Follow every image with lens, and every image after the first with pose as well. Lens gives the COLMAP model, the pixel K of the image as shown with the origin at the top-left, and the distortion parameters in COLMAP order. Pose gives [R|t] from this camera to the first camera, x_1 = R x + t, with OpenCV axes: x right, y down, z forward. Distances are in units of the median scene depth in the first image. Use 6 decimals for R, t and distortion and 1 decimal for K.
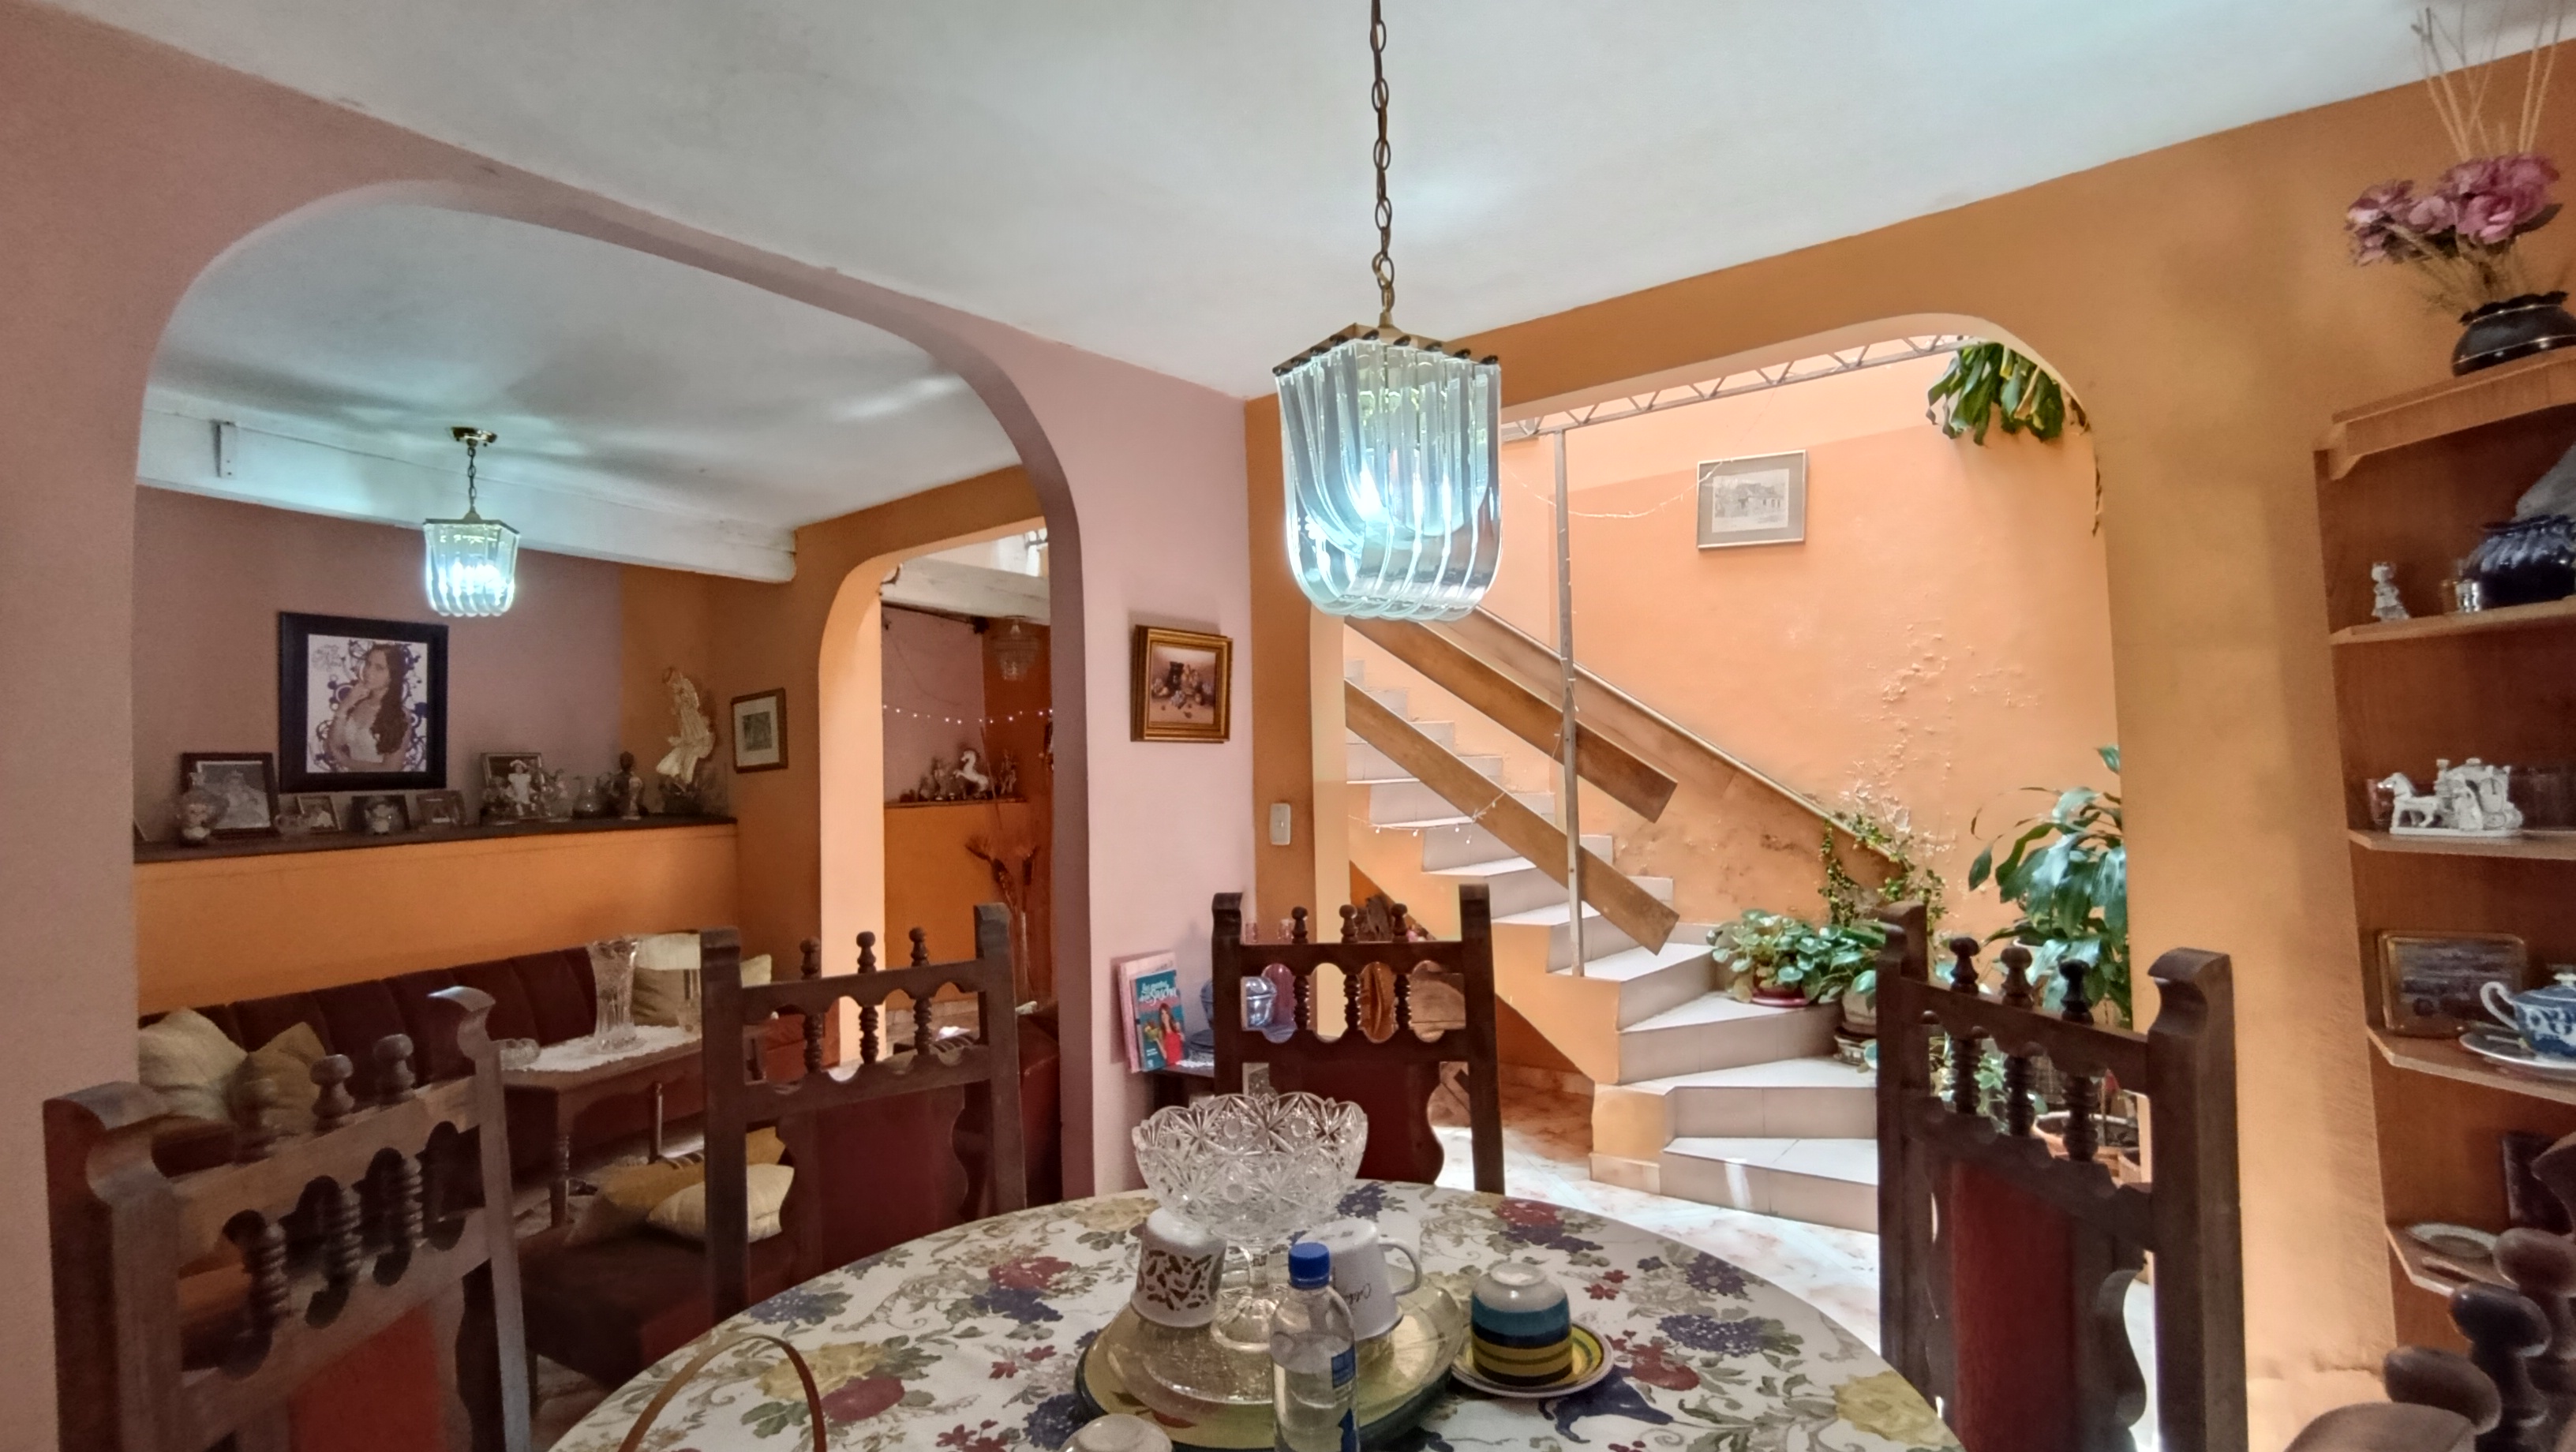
lens RADIAL K [[1196.6, 0, 1291.9], [0, 1196.6, 718.9], [0, 0, 1]] dist [-0.004603, 0.008128]
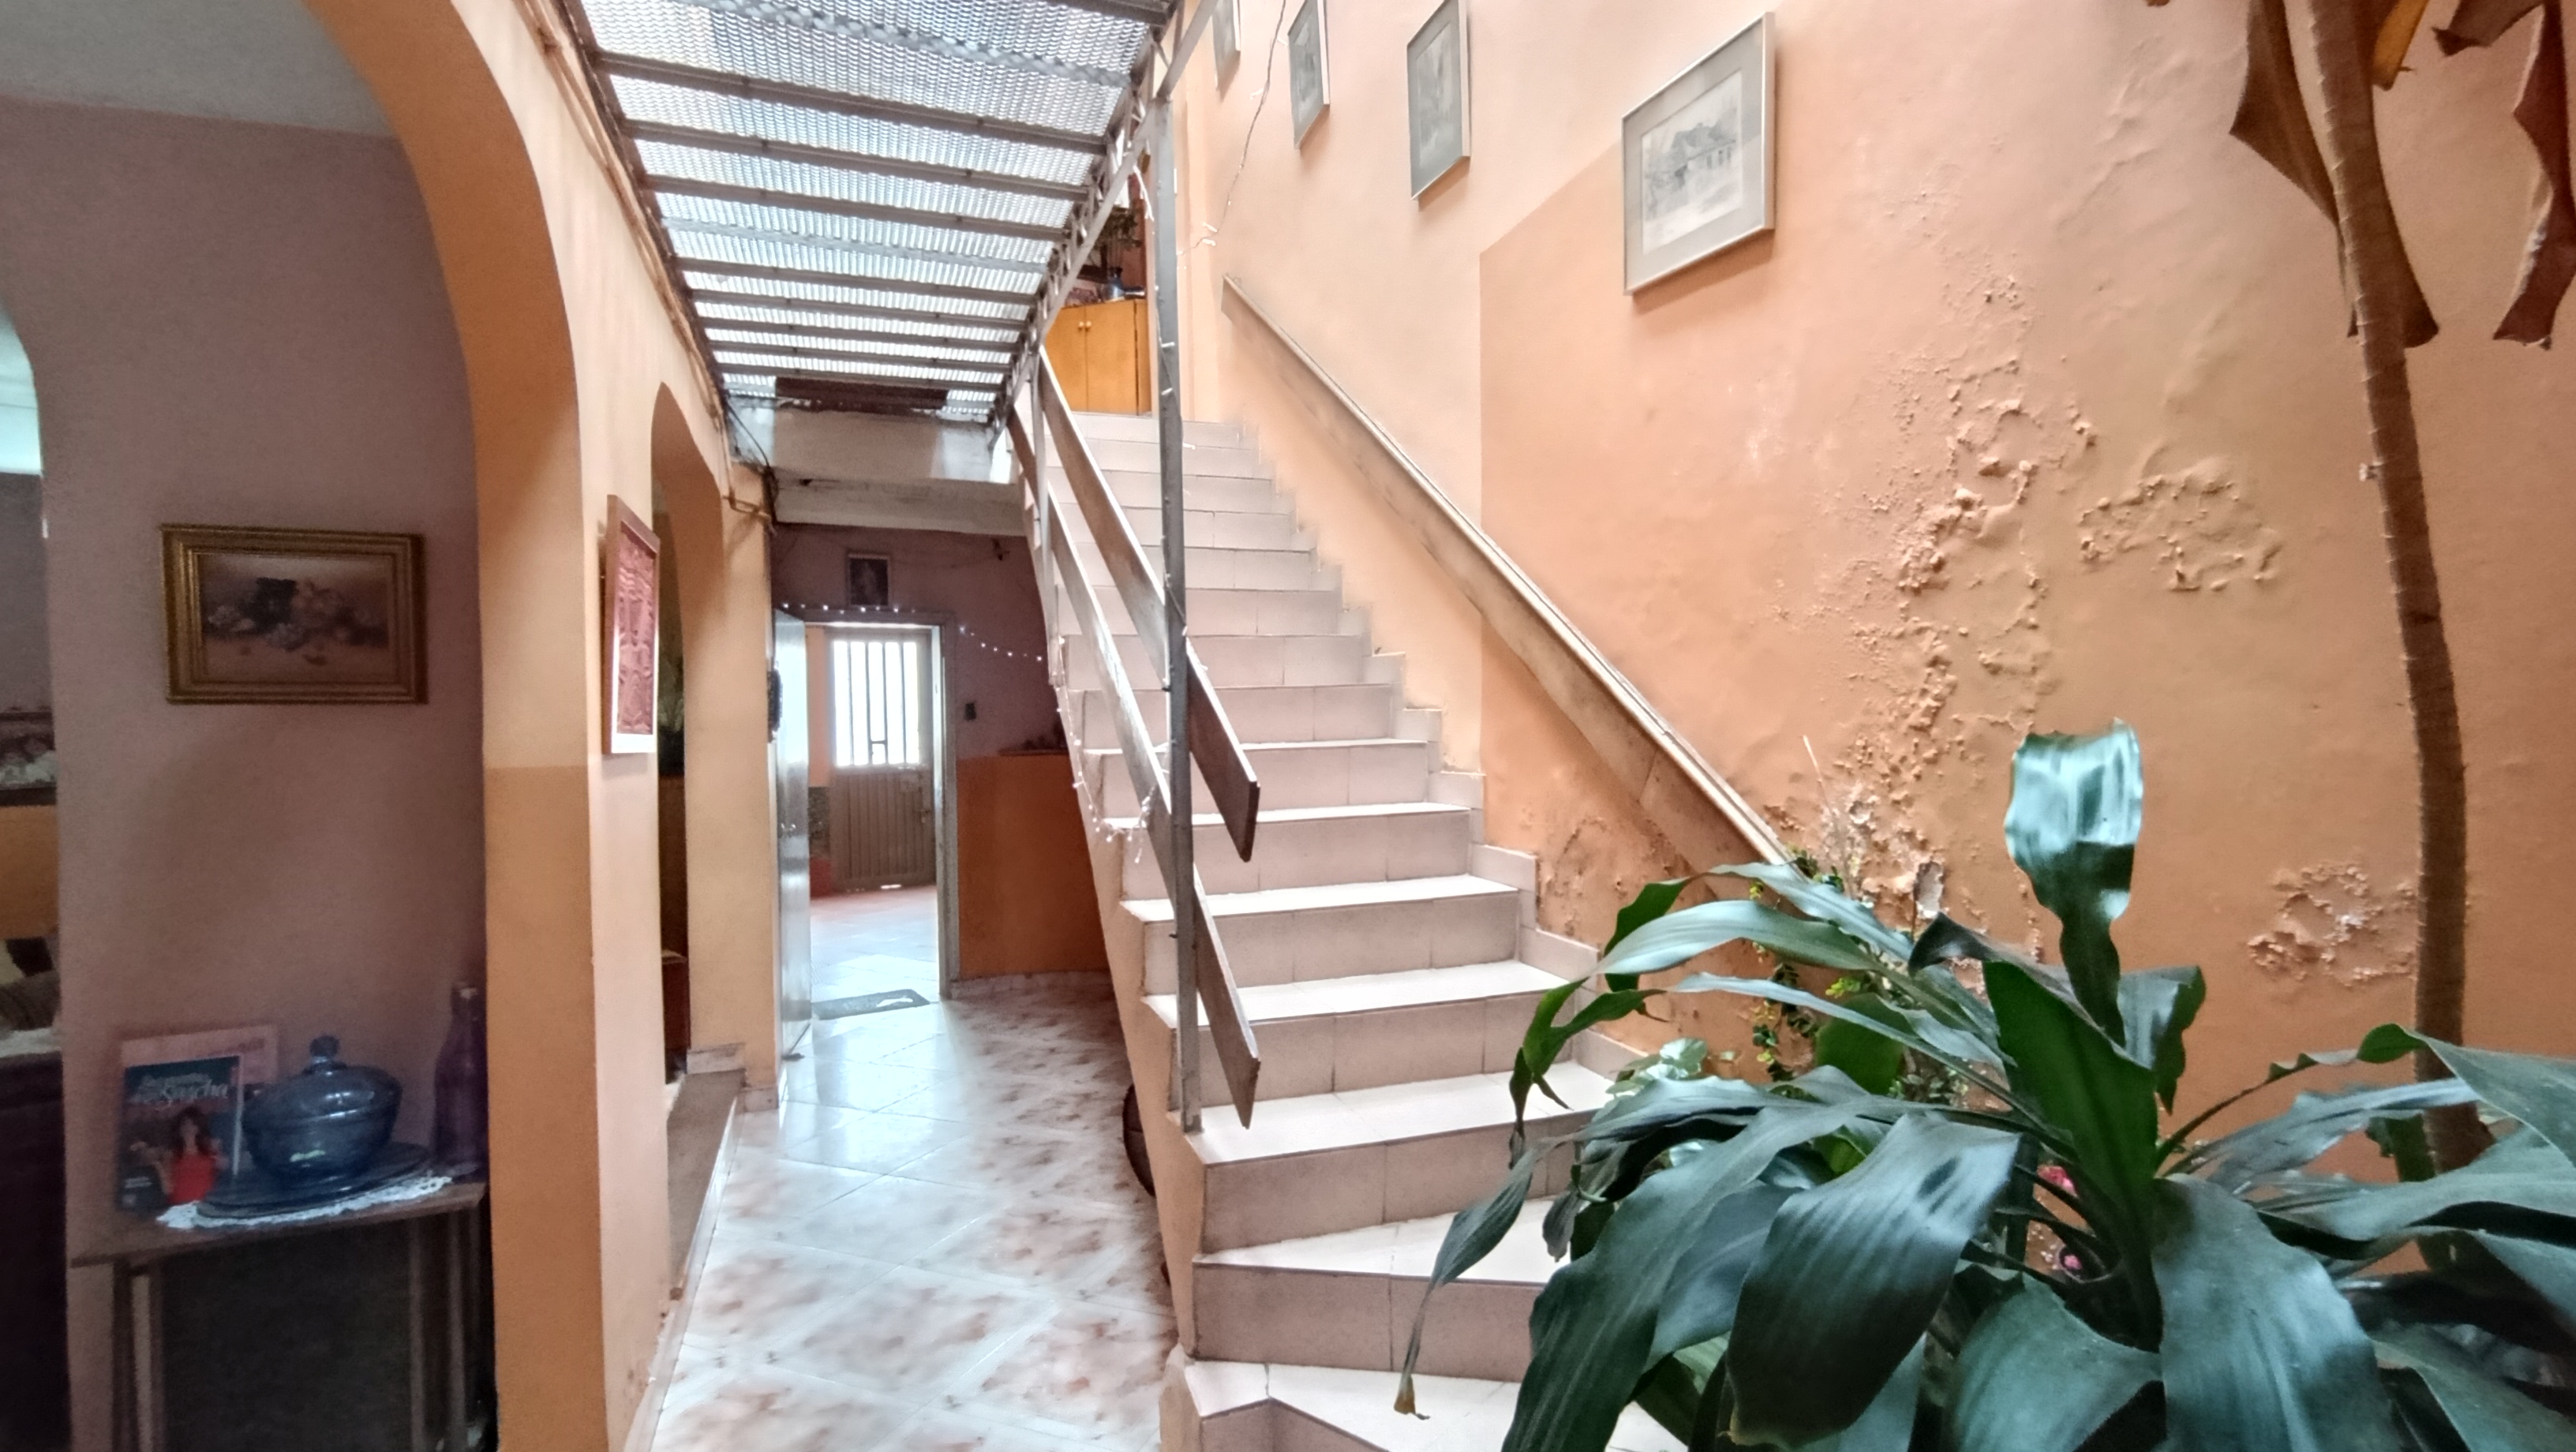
lens RADIAL K [[1196.6, 0, 1291.9], [0, 1196.6, 718.9], [0, 0, 1]] dist [-0.004603, 0.008128]
pose [[0.853398, 0.010974, -0.521144, 0.545301], [0.020236, 0.998327, 0.054160, 0.002848], [0.520866, -0.056766, 0.851749, 0.566713]]
